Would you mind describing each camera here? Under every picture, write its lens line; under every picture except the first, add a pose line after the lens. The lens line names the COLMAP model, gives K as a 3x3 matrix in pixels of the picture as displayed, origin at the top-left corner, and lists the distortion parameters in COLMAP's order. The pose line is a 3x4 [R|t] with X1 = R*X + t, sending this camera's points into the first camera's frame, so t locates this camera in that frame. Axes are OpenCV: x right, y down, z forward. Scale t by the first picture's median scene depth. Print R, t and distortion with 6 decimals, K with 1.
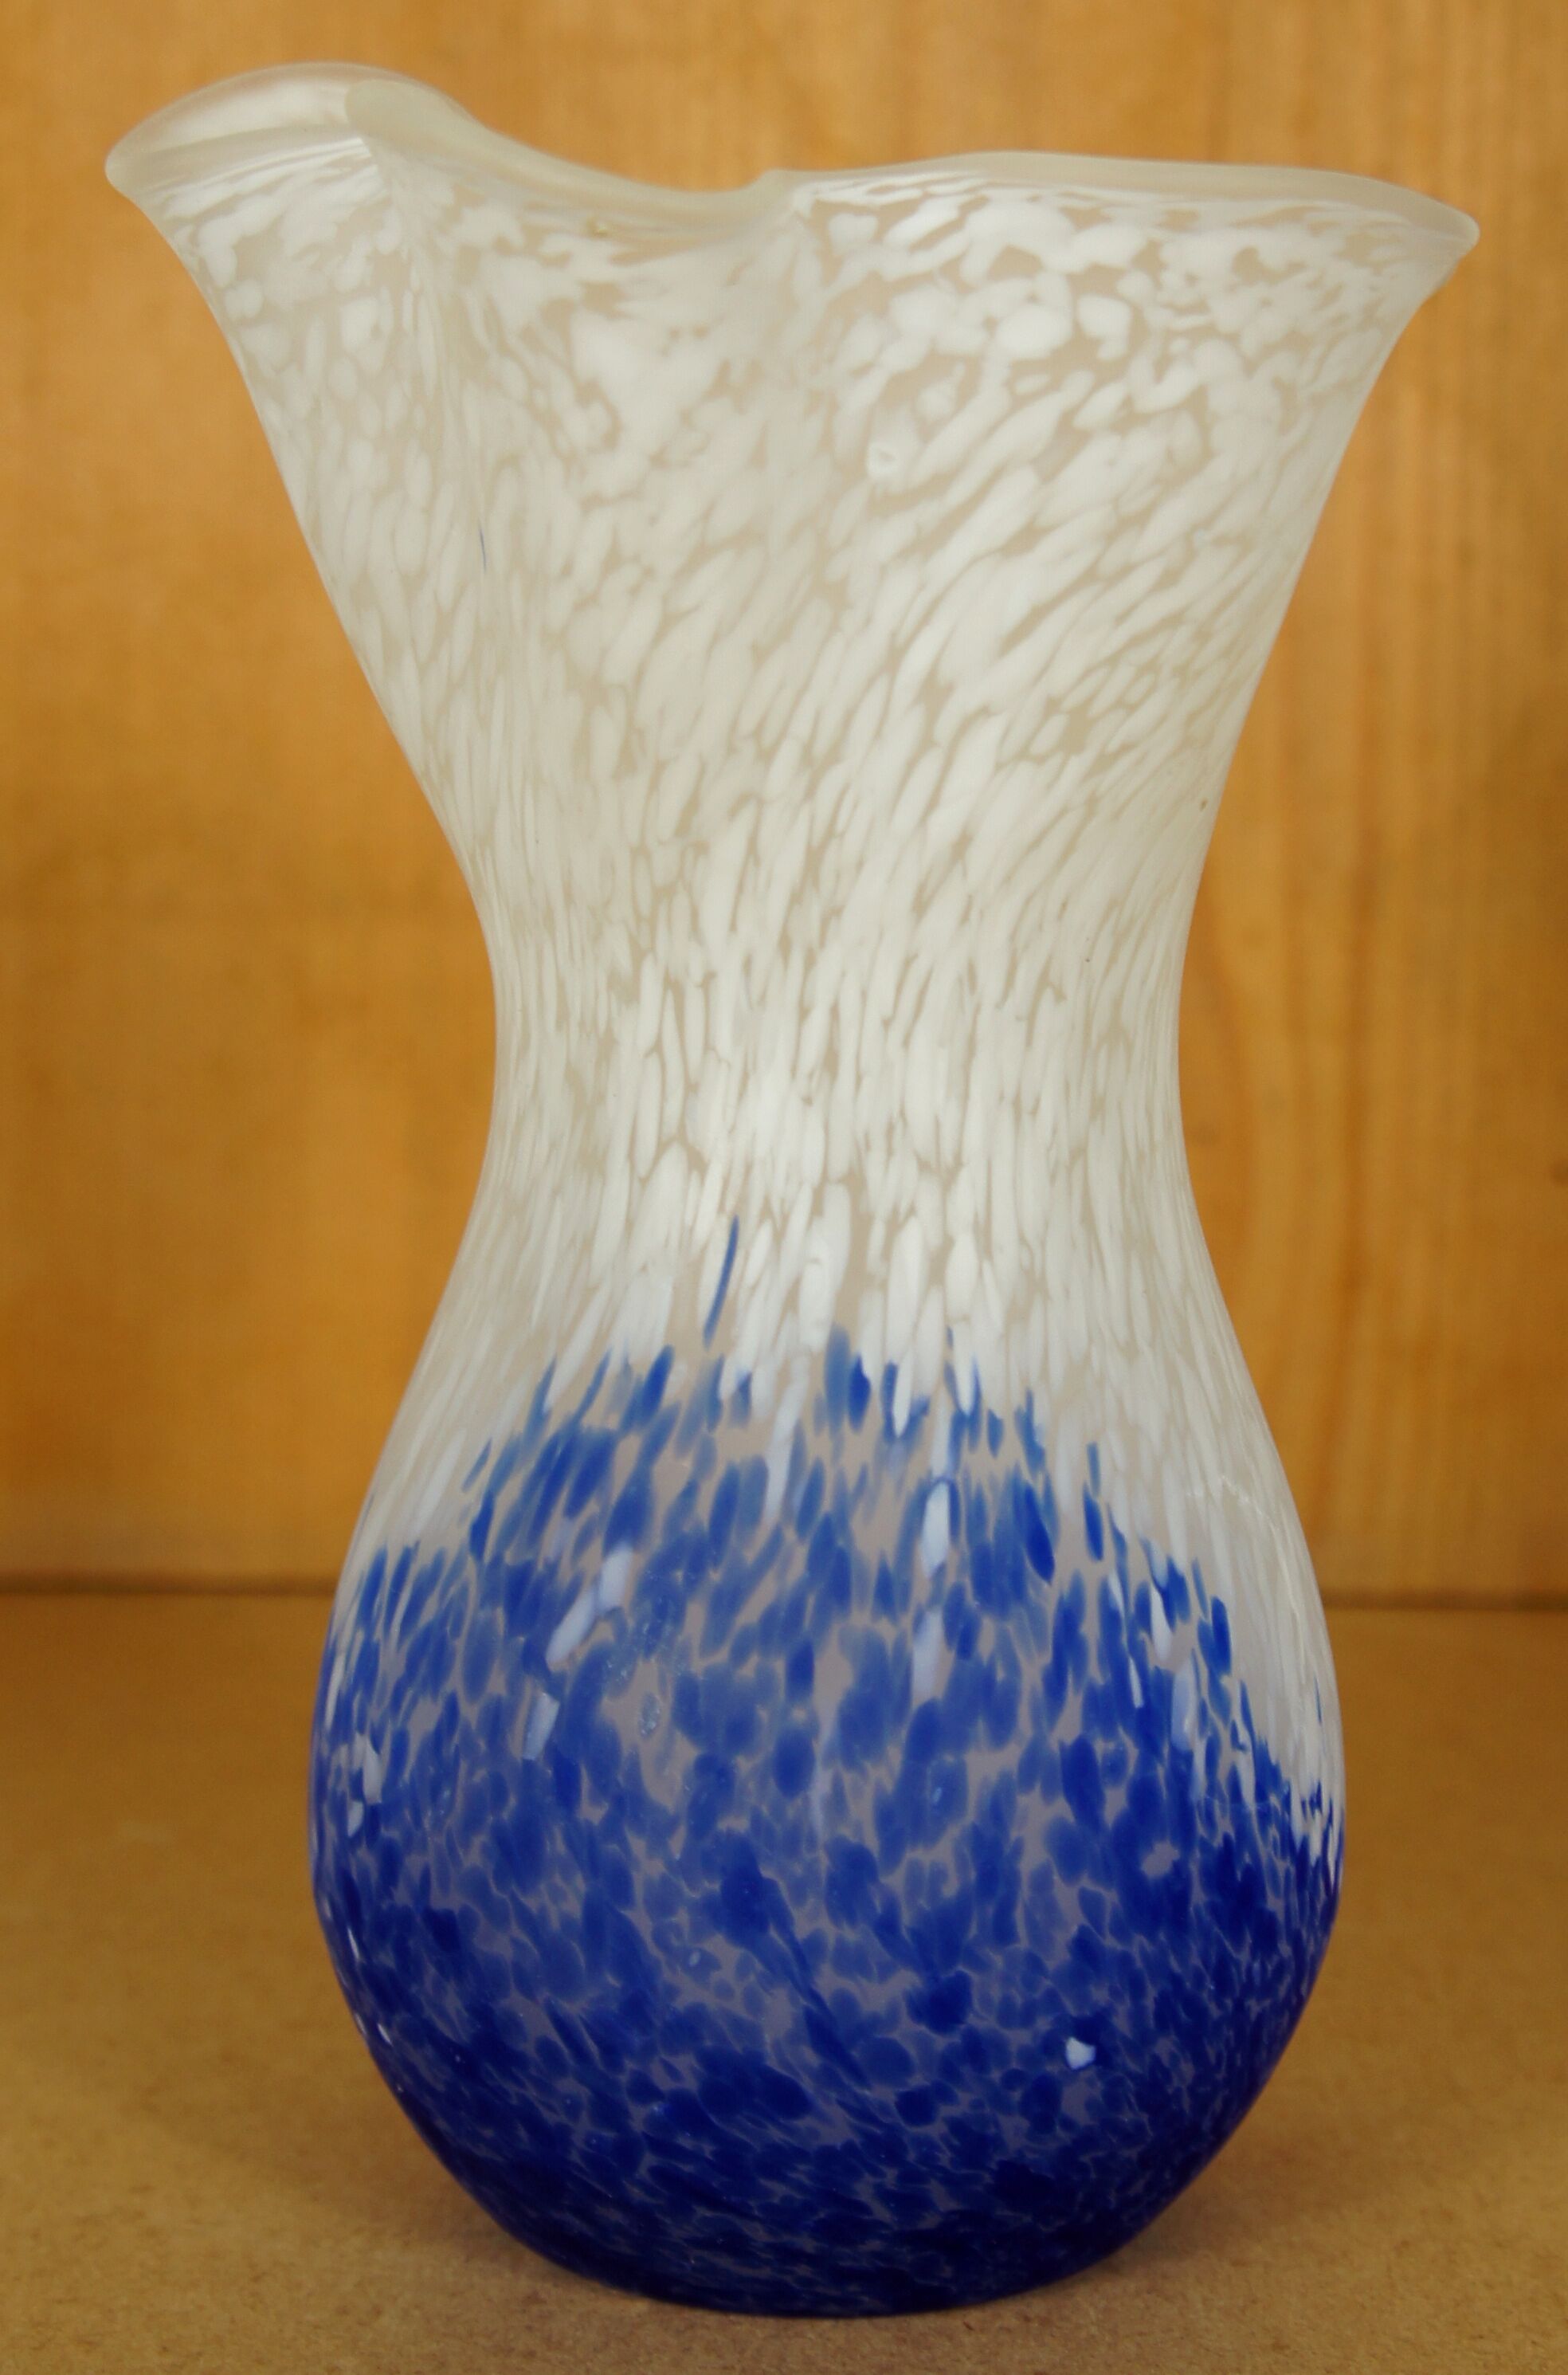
lens RADIAL K [[2480.8, 0, 784.5], [0, 2480.8, 1167.4], [0, 0, 1]] dist [-0.006171, 0.000000]
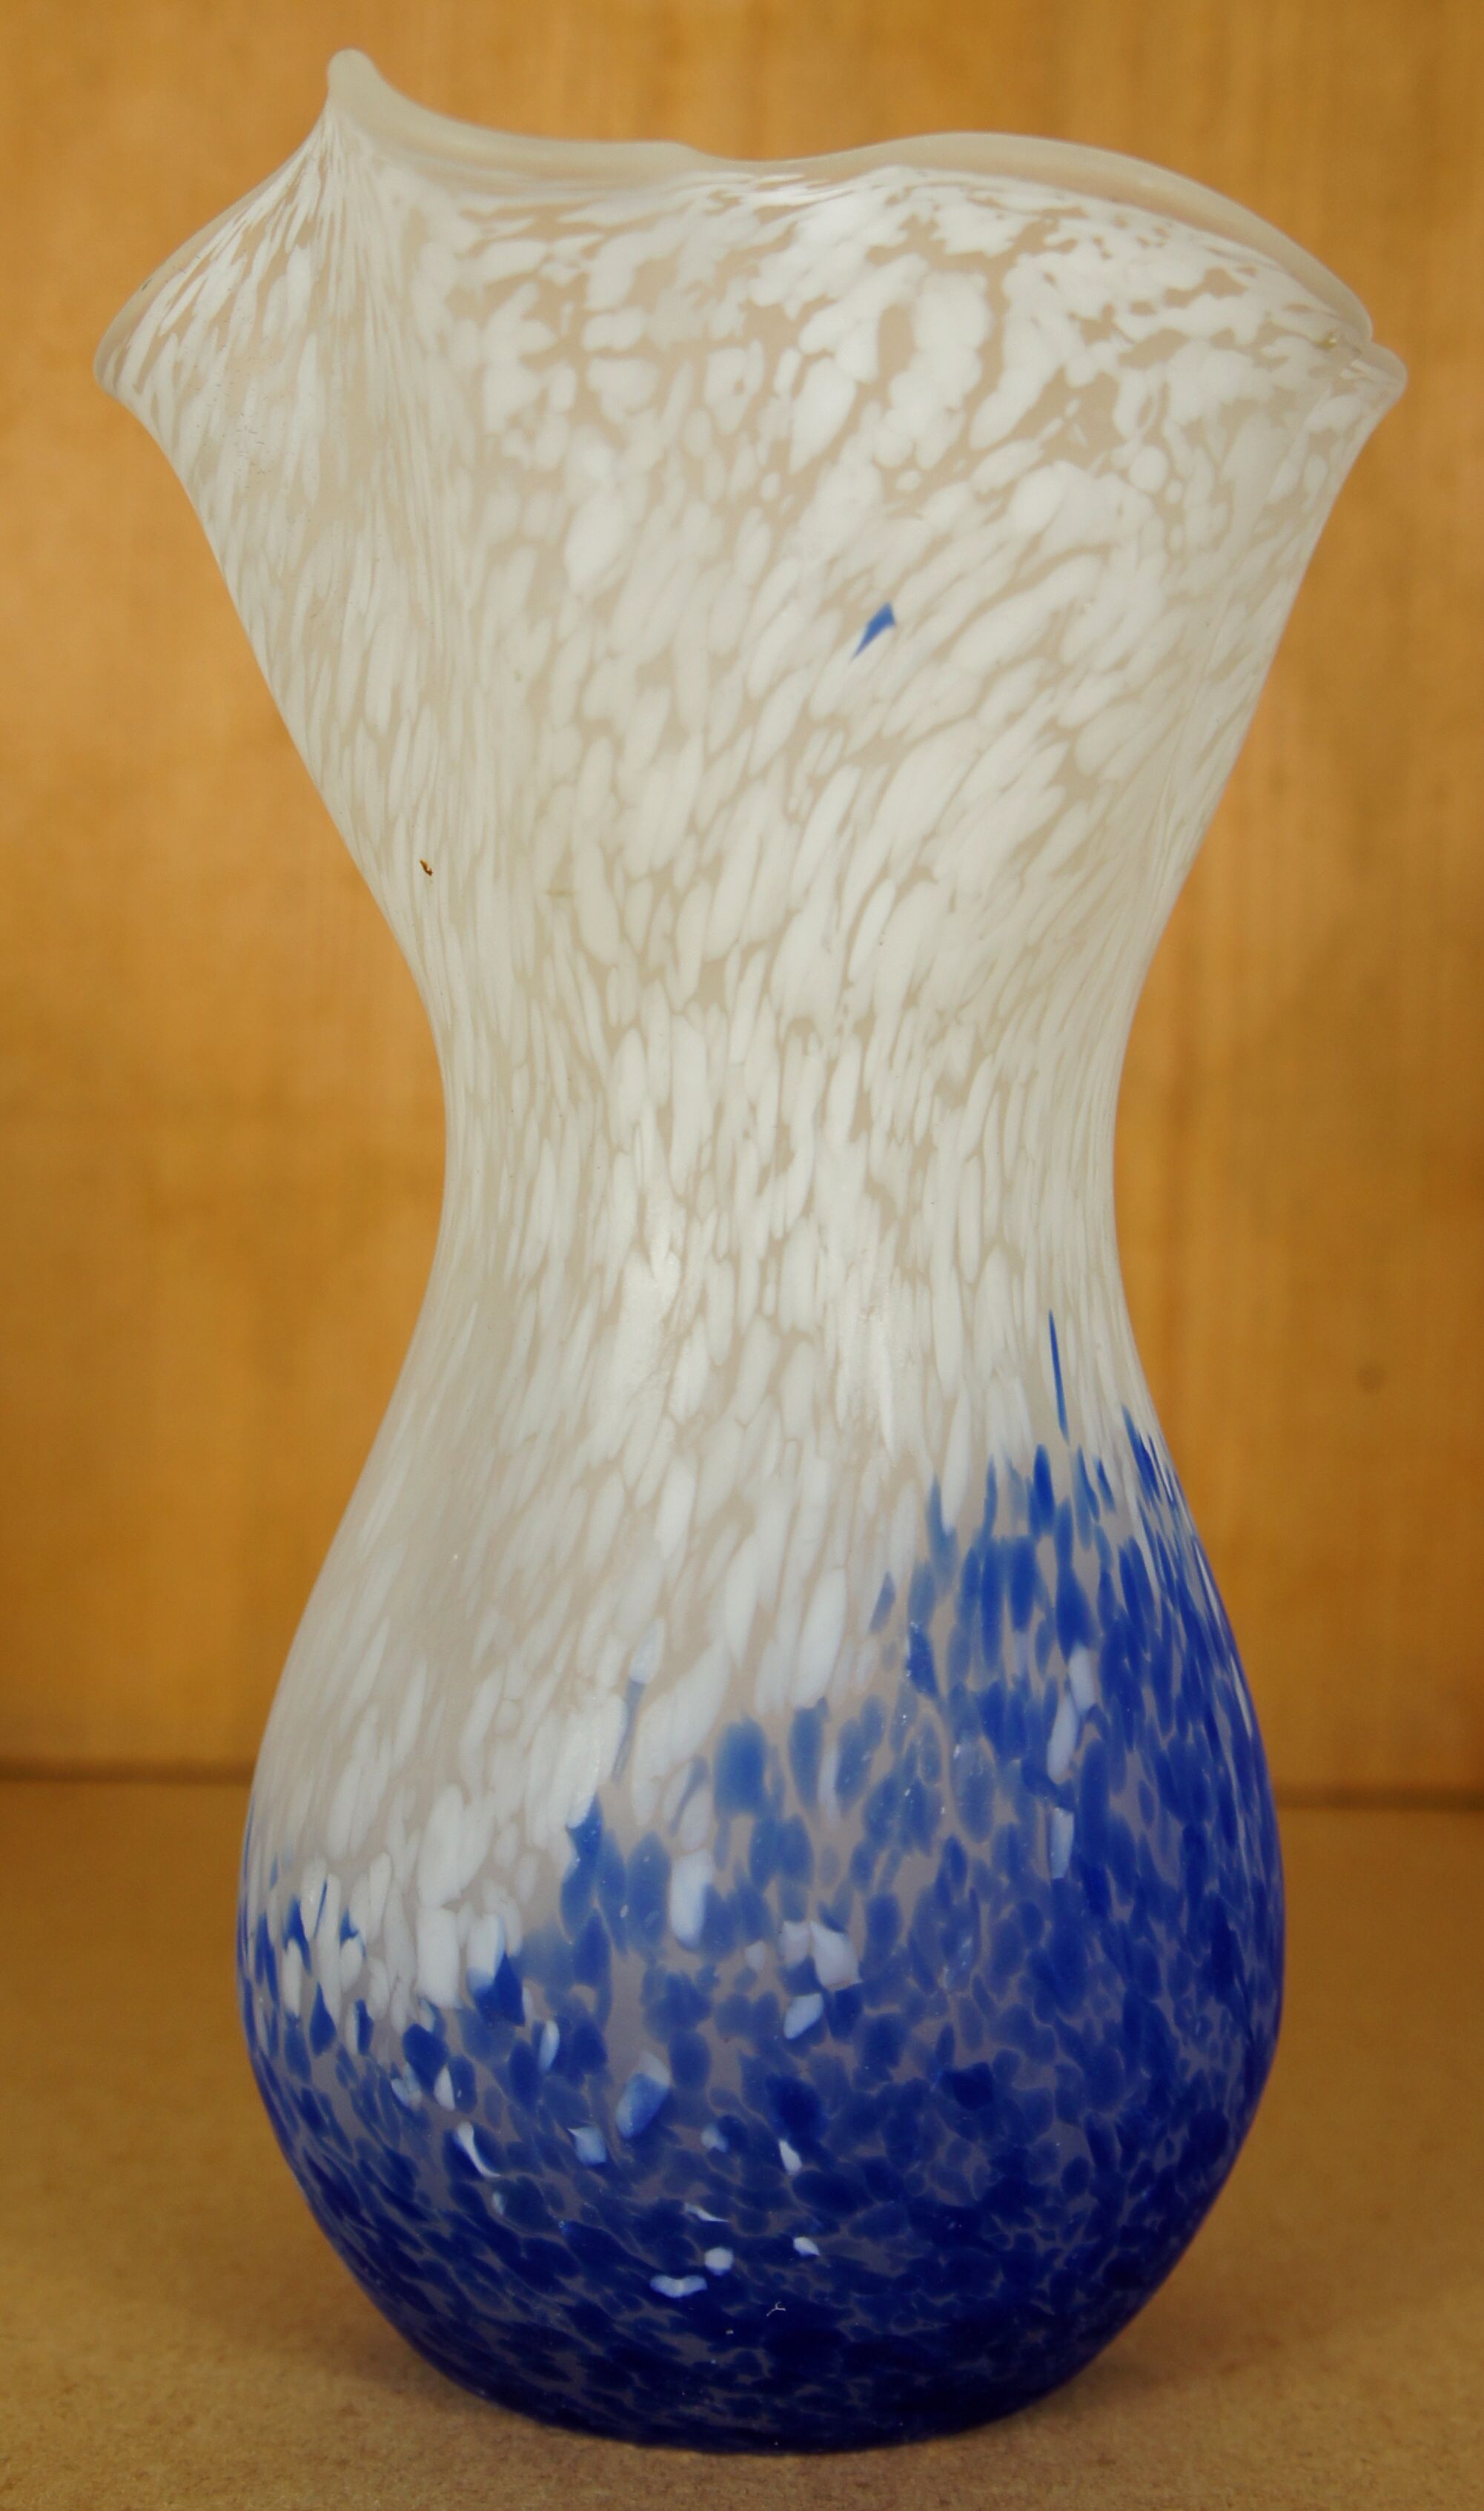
lens RADIAL K [[2505.1, 0, 746.1], [0, 2505.1, 1275.8], [0, 0, 1]] dist [0.002808, 0.000000]
pose [[0.737202, -0.094551, 0.669025, -0.819497], [0.105963, 0.994087, 0.023730, -0.033131], [-0.667312, 0.053398, 0.742861, 0.331689]]
